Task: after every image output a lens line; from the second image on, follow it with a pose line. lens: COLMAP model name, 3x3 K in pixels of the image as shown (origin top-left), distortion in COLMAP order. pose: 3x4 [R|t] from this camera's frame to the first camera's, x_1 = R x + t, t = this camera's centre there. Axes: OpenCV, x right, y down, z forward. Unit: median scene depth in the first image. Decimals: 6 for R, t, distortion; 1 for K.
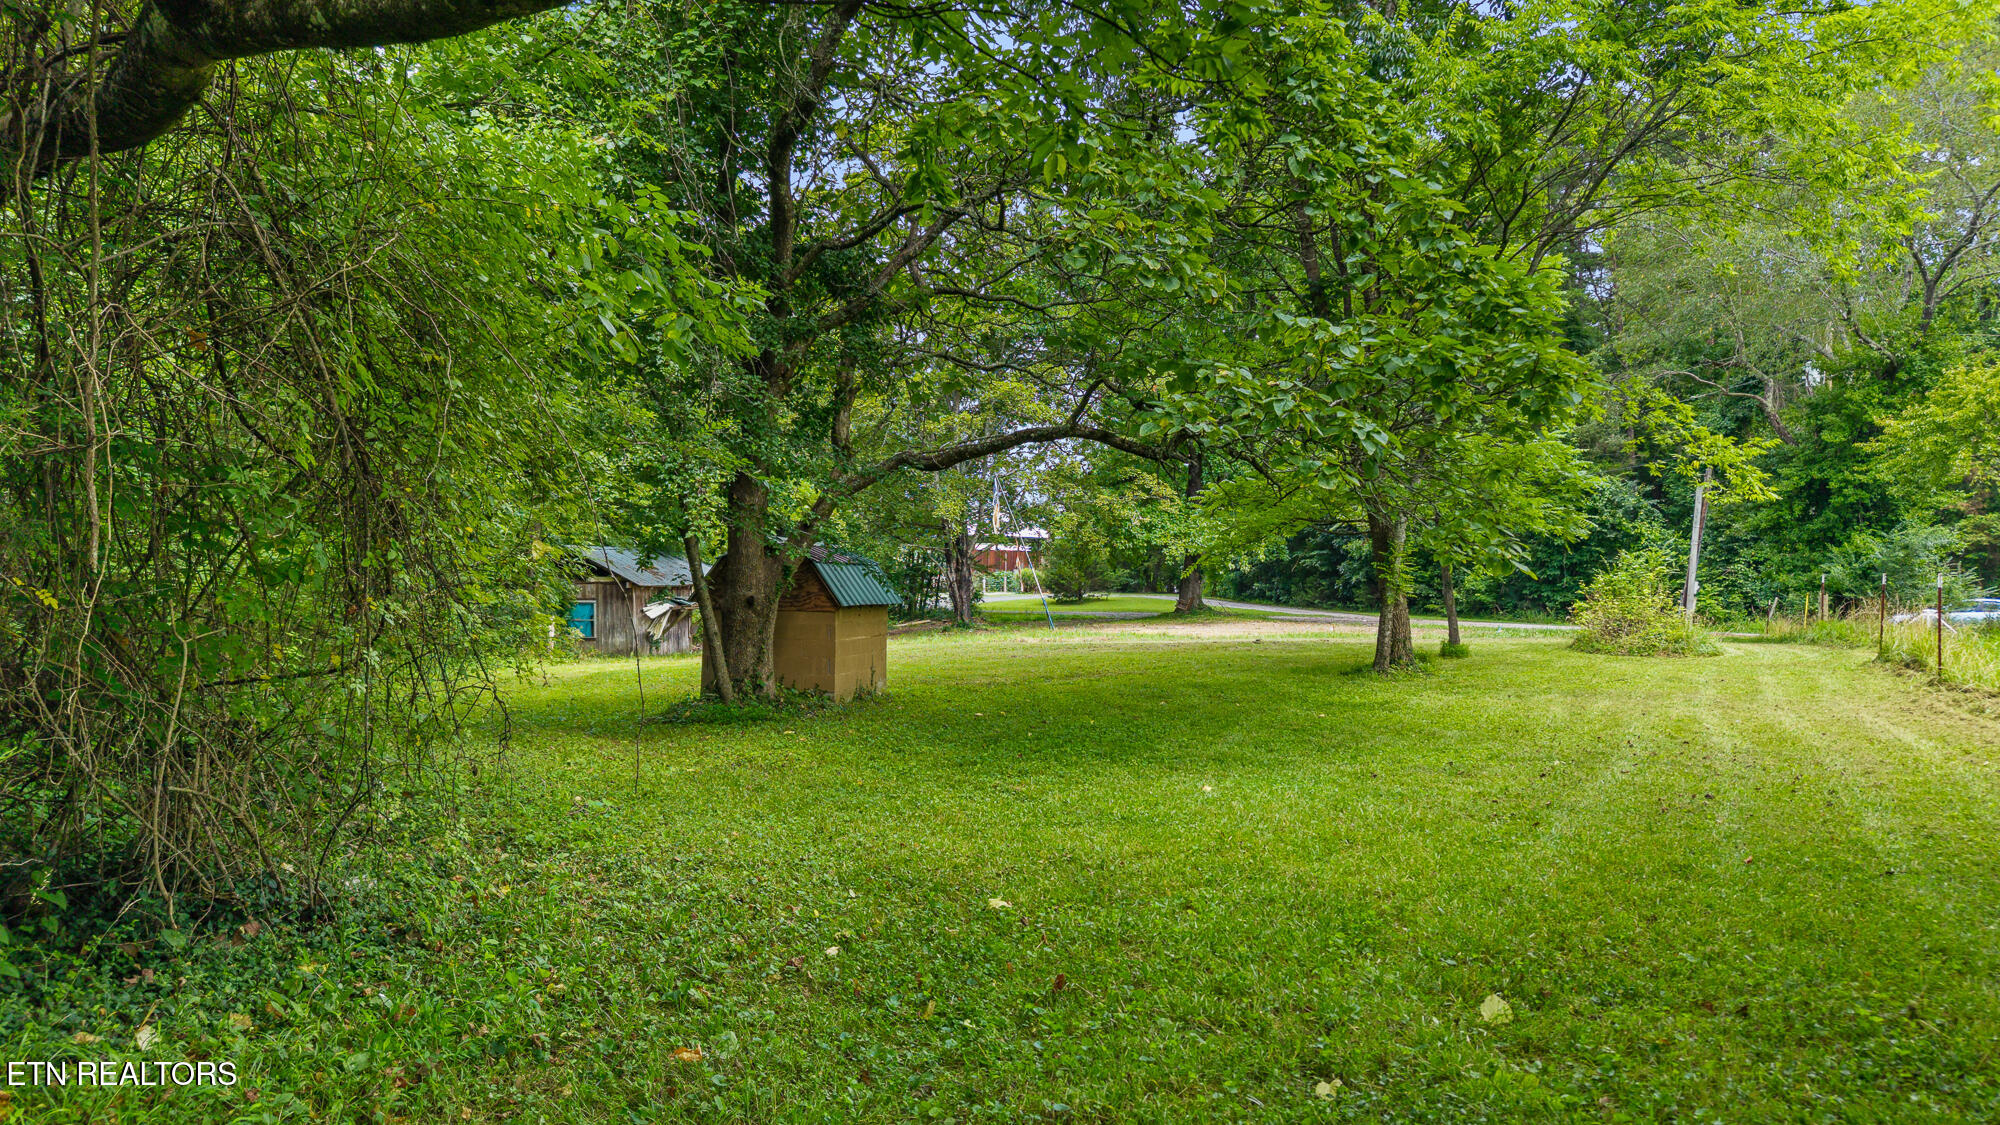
lens RADIAL K [[1334.8, 0, 1000.9], [0, 1334.8, 559.5], [0, 0, 1]] dist [0.008327, -0.017922]
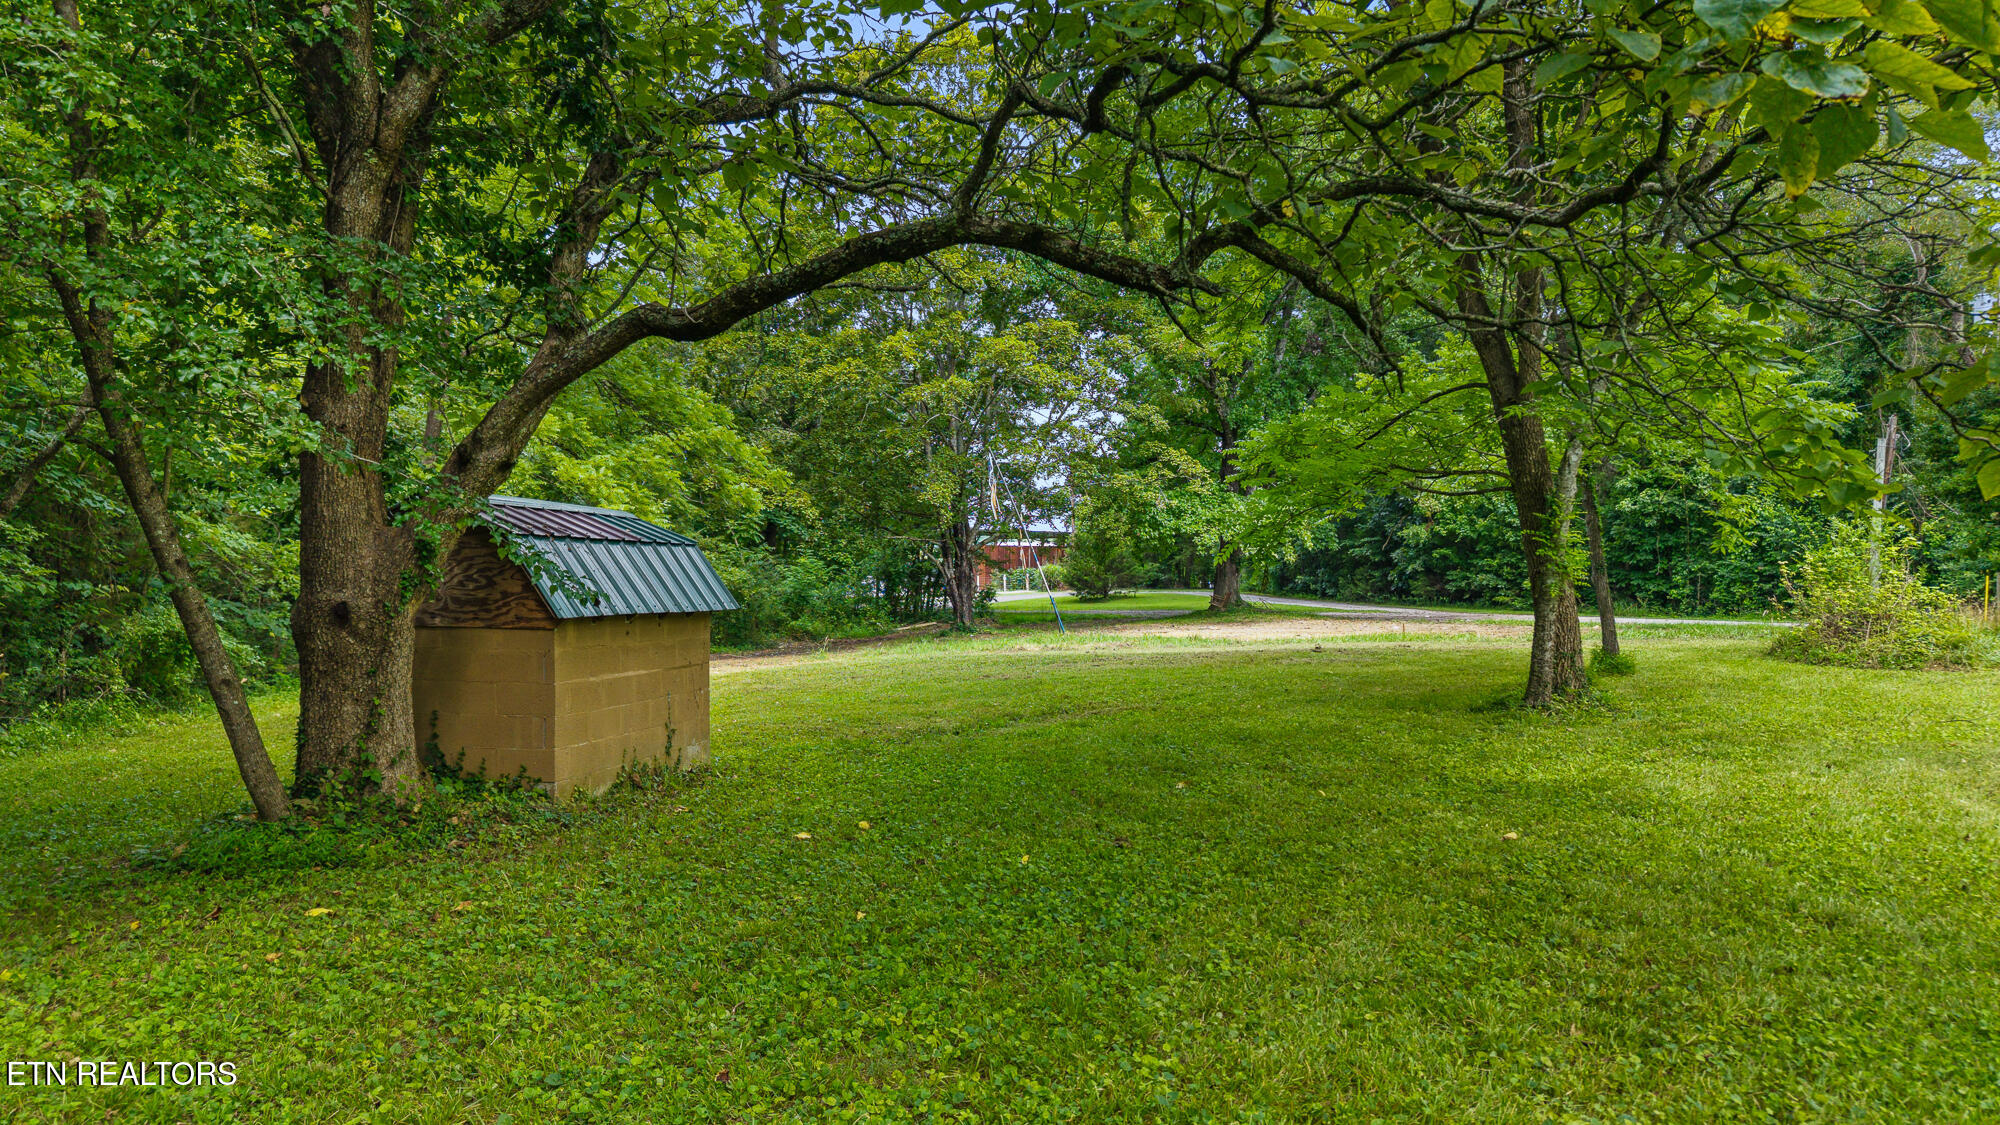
lens RADIAL K [[1334.8, 0, 998.5], [0, 1334.8, 570.5], [0, 0, 1]] dist [0.008327, -0.017922]
pose [[0.999502, -0.015843, -0.027291, 0.016942], [0.016093, 0.999830, 0.008953, 0.003626], [0.027145, -0.009388, 0.999587, 0.121977]]
